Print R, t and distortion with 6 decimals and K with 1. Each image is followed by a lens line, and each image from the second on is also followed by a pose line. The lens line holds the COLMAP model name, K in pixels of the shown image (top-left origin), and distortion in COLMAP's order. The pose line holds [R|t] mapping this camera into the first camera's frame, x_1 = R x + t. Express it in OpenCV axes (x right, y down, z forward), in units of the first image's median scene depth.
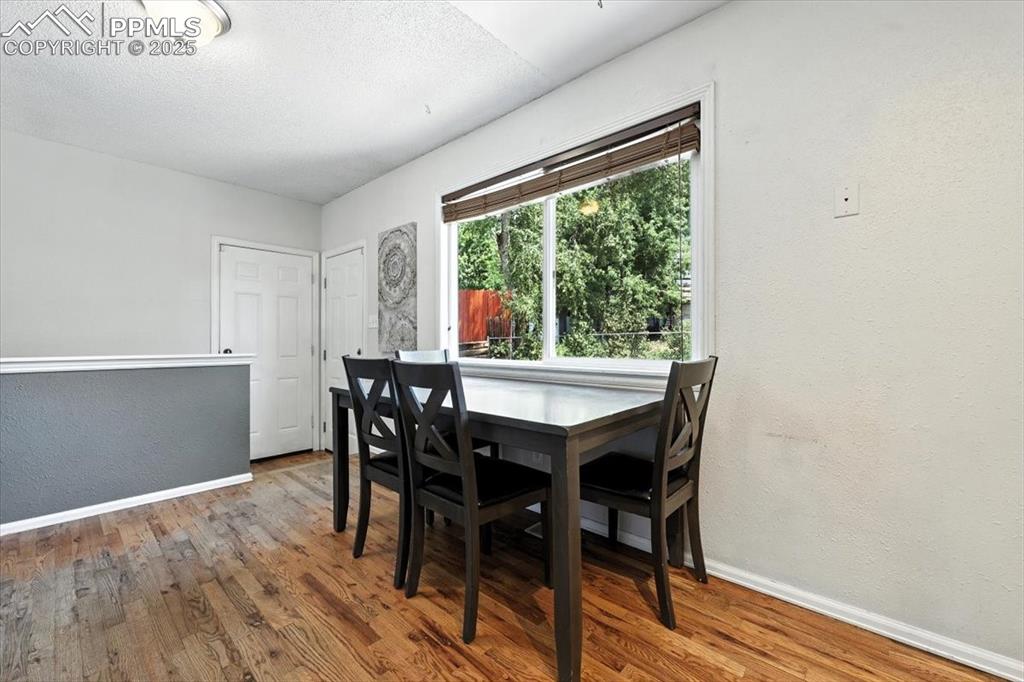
lens RADIAL K [[413.6, 0, 514.3], [0, 413.6, 335.8], [0, 0, 1]] dist [-0.001174, 0.000428]
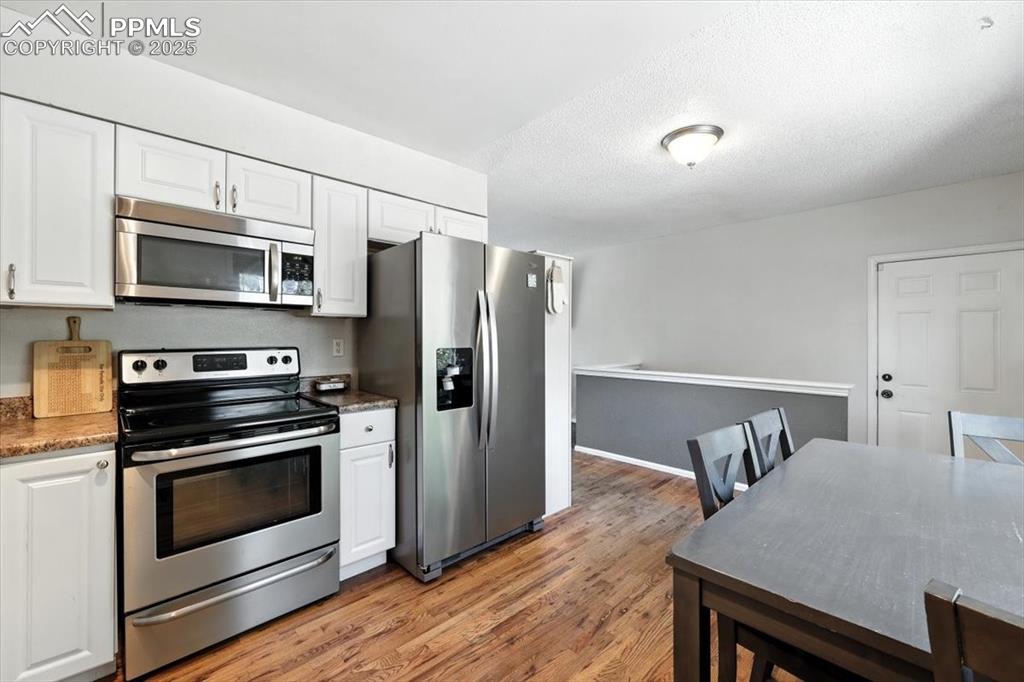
lens RADIAL K [[413.6, 0, 517.5], [0, 413.6, 336.0], [0, 0, 1]] dist [-0.001174, 0.000428]
pose [[-0.075823, -0.002274, -0.997119, 0.742441], [0.009652, 0.999949, -0.003015, -0.148672], [0.997075, -0.009853, -0.075797, 0.605414]]
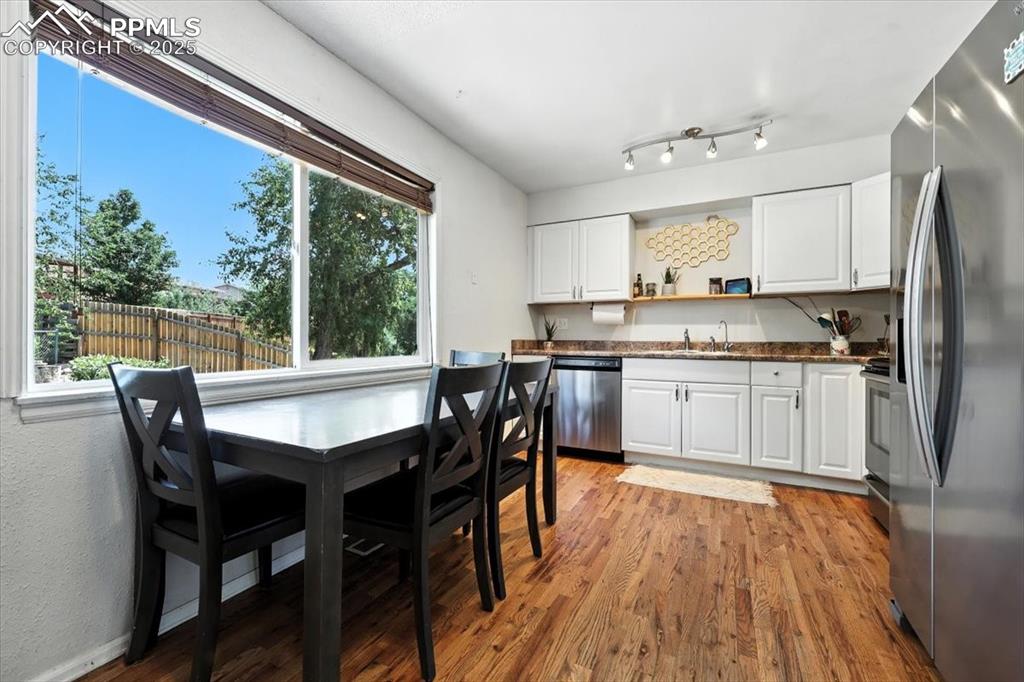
lens RADIAL K [[413.6, 0, 519.2], [0, 413.6, 336.1], [0, 0, 1]] dist [-0.001174, 0.000428]
pose [[-0.269153, 0.008450, 0.963060, -1.330569], [-0.007730, 0.999910, -0.010933, 0.010731], [-0.963066, -0.010387, -0.269064, 1.335298]]
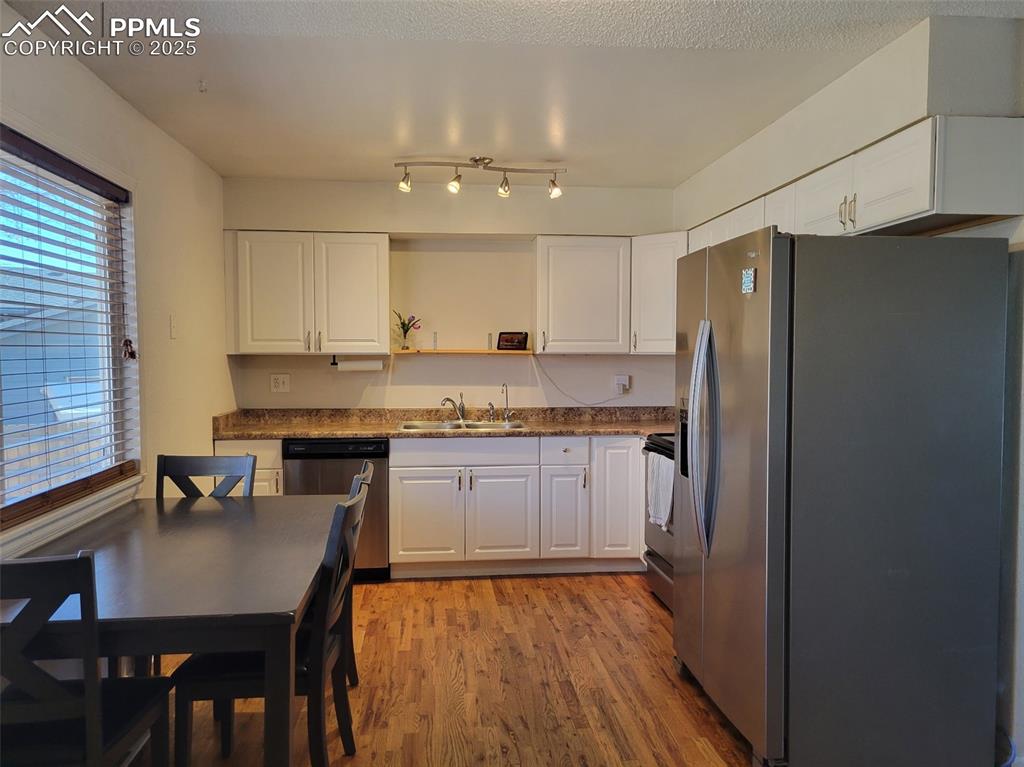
lens RADIAL K [[763.3, 0, 514.5], [0, 763.3, 380.2], [0, 0, 1]] dist [0.041577, 0.003916]
pose [[-0.745571, -0.024174, 0.665988, -1.719432], [-0.002106, 0.999422, 0.033919, -0.236882], [-0.666423, 0.023886, -0.745191, 2.122689]]
